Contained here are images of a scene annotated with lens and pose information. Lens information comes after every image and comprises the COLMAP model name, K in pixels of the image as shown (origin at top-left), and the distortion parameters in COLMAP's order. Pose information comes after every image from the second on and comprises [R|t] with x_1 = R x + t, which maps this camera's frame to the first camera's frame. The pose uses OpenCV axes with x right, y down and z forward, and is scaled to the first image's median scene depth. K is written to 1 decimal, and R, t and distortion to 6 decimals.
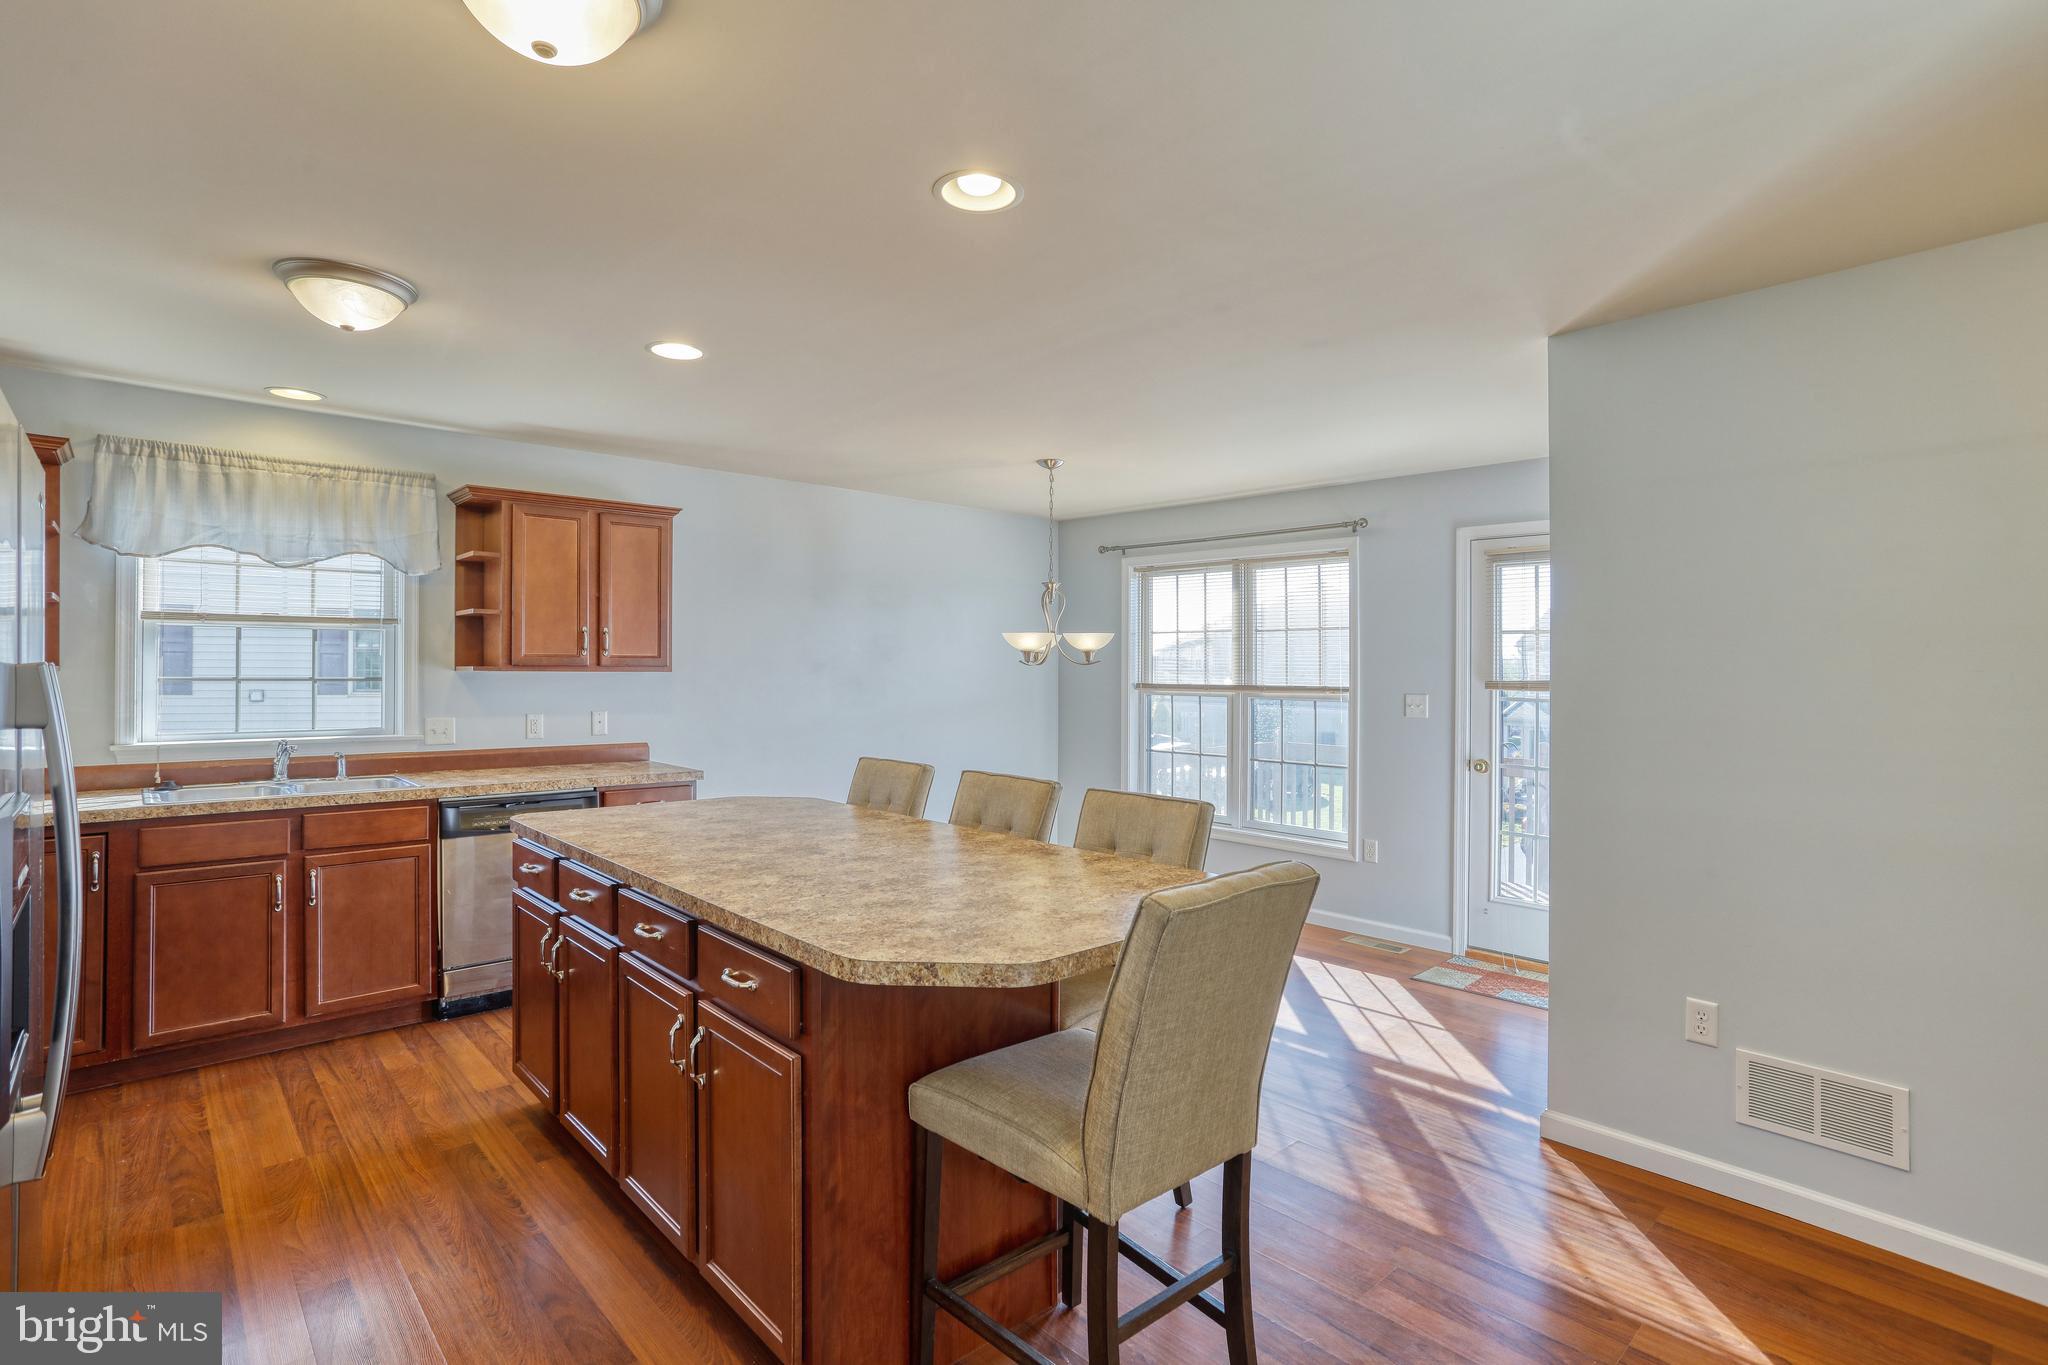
lens RADIAL K [[996.3, 0, 1023.9], [0, 996.3, 651.5], [0, 0, 1]] dist [-0.048274, 0.030475]
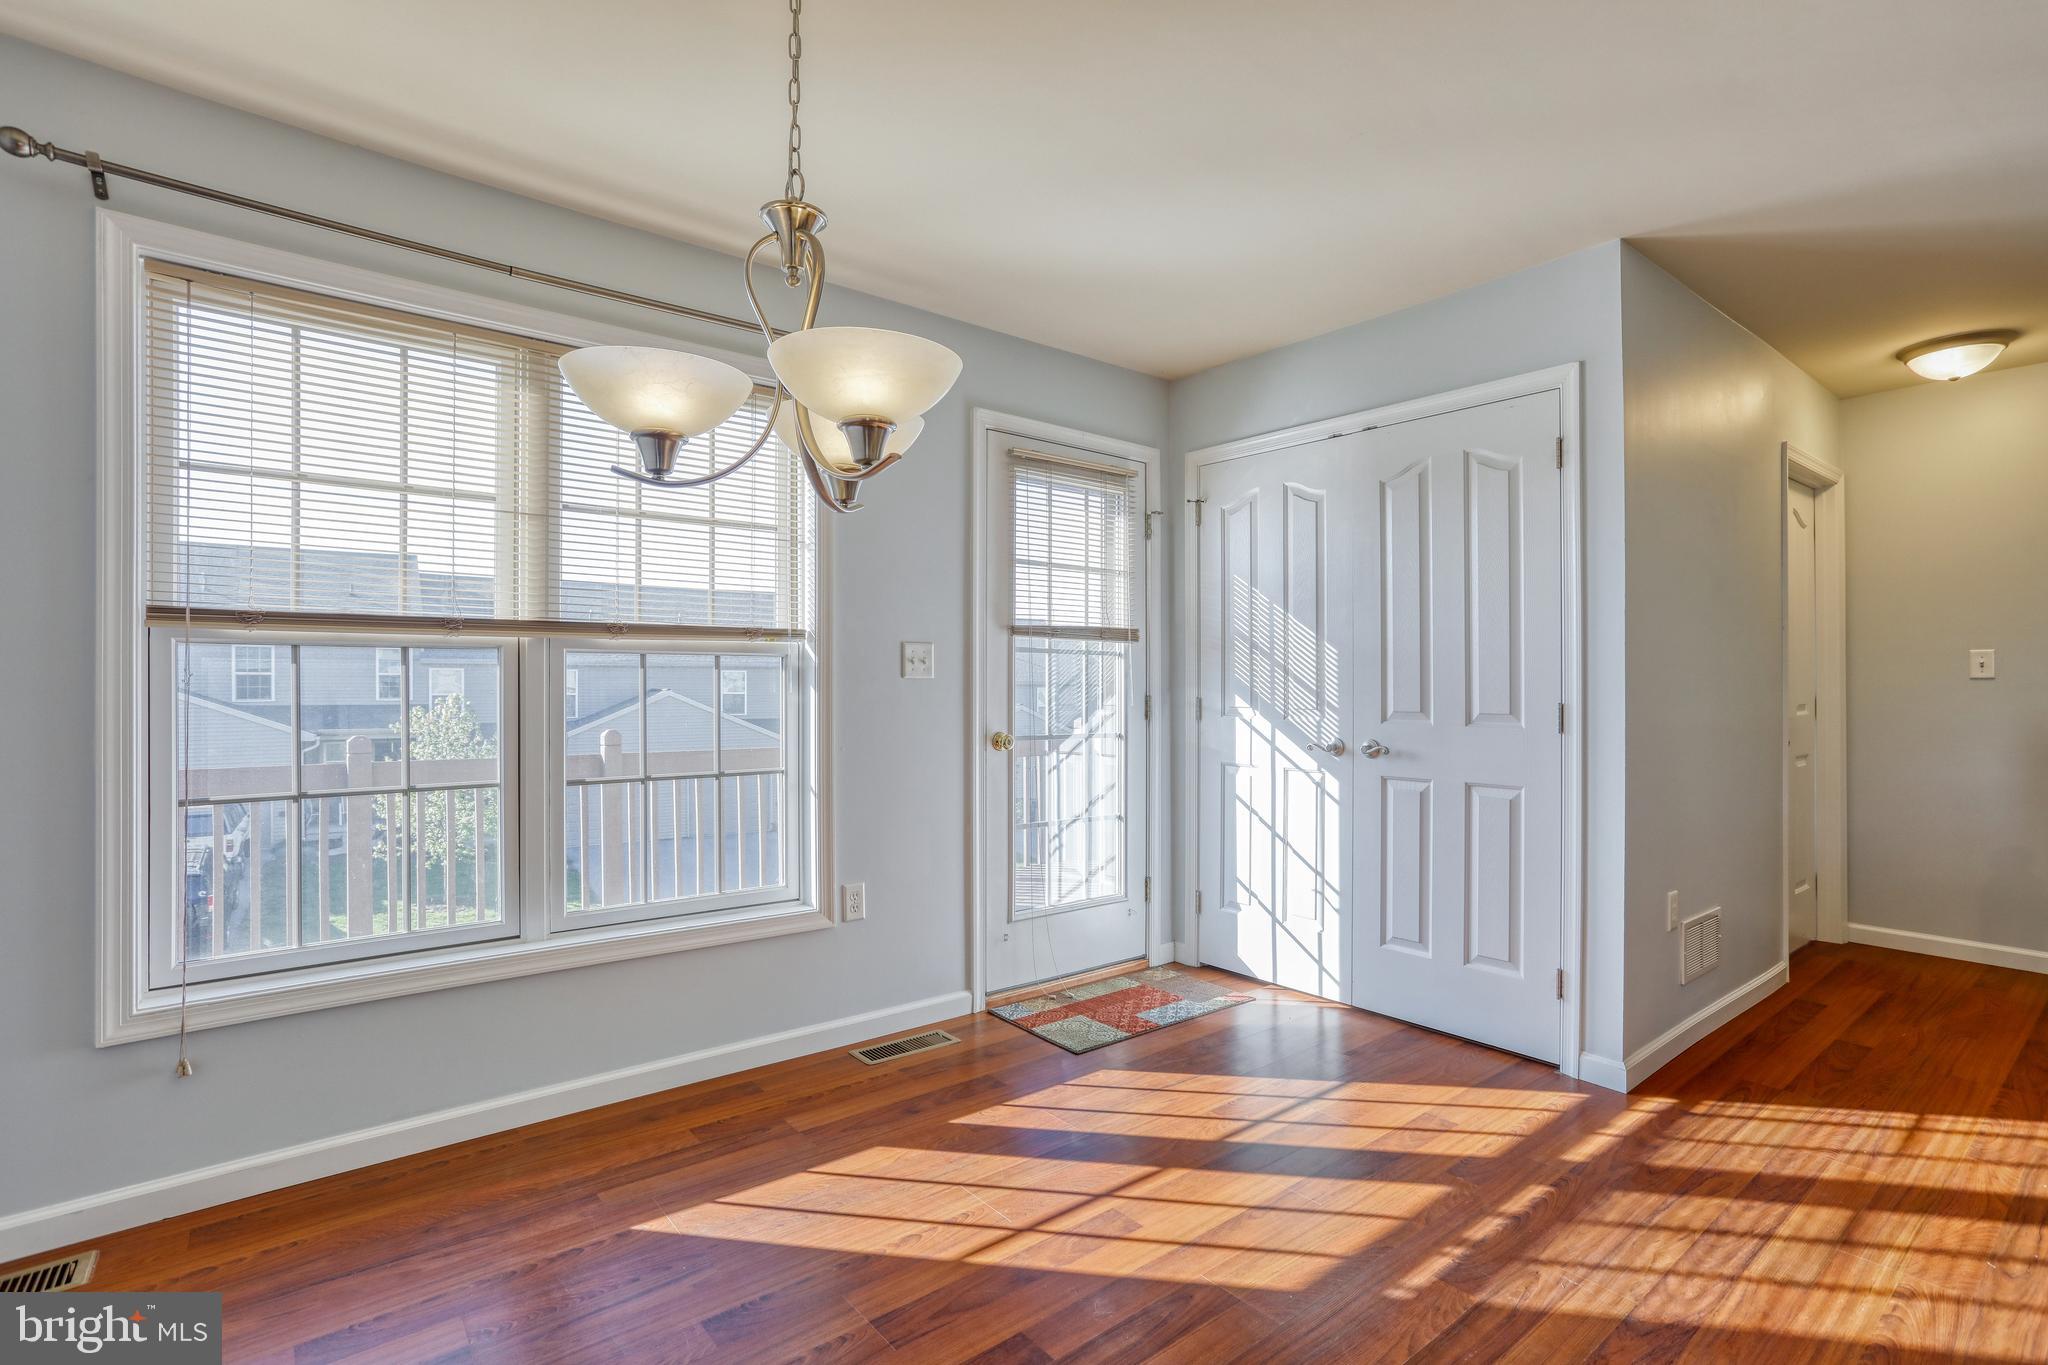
lens RADIAL K [[984.1, 0, 1034.5], [0, 984.1, 678.6], [0, 0, 1]] dist [-0.048757, 0.030563]
pose [[0.059723, -0.000855, 0.998215, -0.312805], [-0.019152, 0.999815, 0.002002, 0.081217], [-0.998031, -0.019237, 0.059696, 1.119174]]
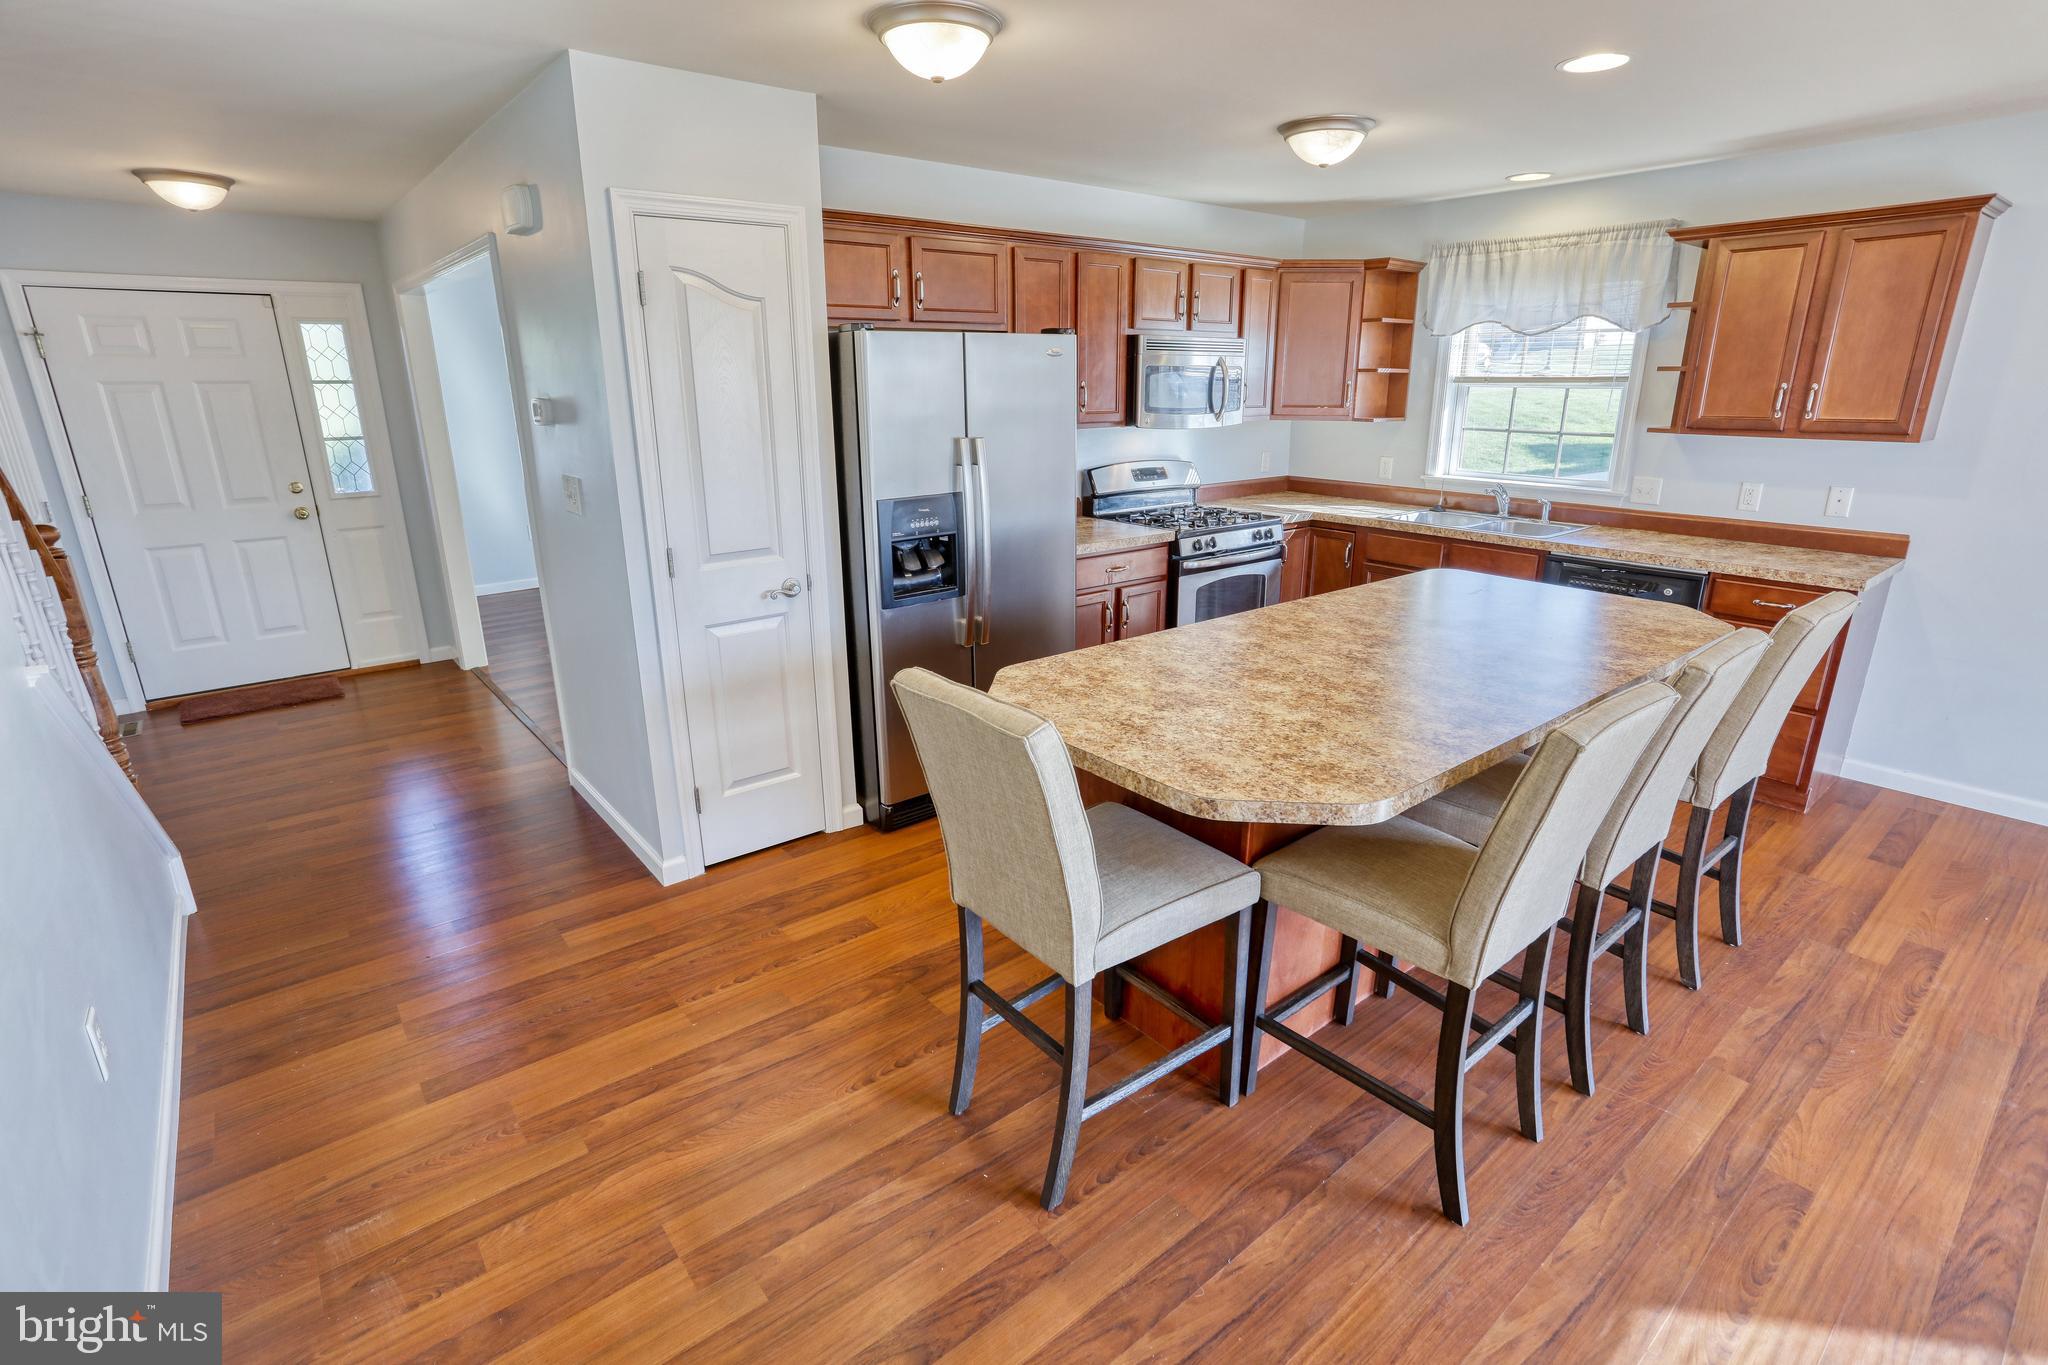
lens RADIAL K [[984.1, 0, 1034.5], [0, 984.1, 678.6], [0, 0, 1]] dist [-0.048757, 0.030563]
pose [[-0.063044, 0.288675, -0.955349, 0.495926], [0.020266, 0.957426, 0.287966, -0.037403], [0.997805, -0.001207, -0.066210, 0.465995]]
